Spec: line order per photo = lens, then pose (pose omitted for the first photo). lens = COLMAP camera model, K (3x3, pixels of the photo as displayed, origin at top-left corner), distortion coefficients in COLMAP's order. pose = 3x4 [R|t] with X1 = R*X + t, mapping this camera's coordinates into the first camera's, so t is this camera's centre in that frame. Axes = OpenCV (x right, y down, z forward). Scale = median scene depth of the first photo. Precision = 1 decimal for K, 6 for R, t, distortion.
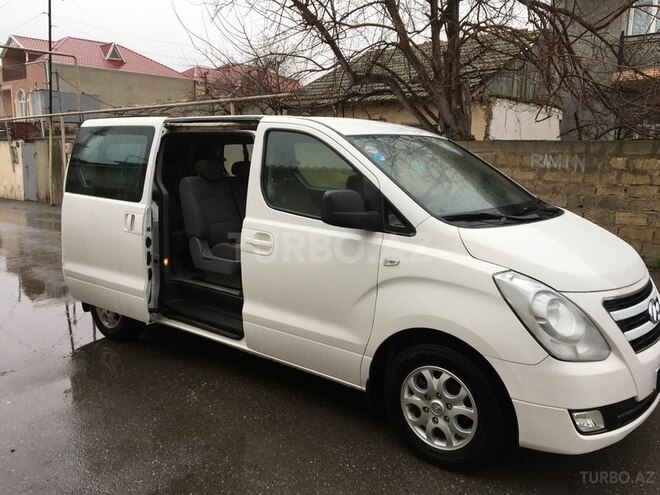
lens RADIAL K [[556.9, 0, 330.0], [0, 556.9, 247.5], [0, 0, 1]] dist [0.074747, -0.072015]
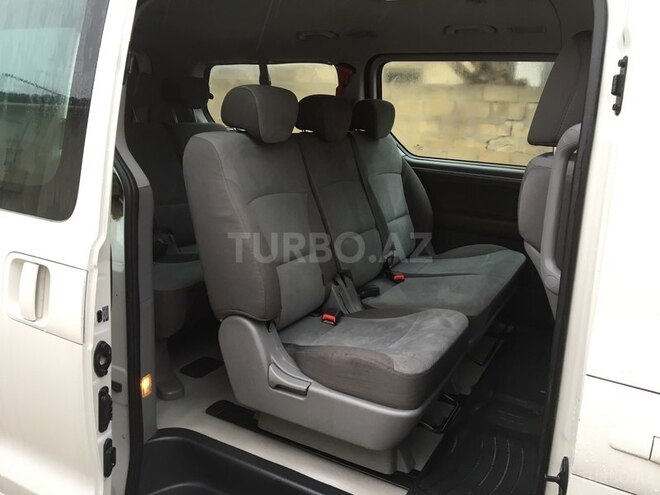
lens RADIAL K [[556.9, 0, 330.0], [0, 556.9, 247.5], [0, 0, 1]] dist [0.074747, -0.072015]
pose [[0.985488, -0.009713, 0.169468, -0.251780], [-0.004787, 0.996374, 0.084944, -0.091610], [-0.169679, -0.084523, 0.981868, 0.683075]]
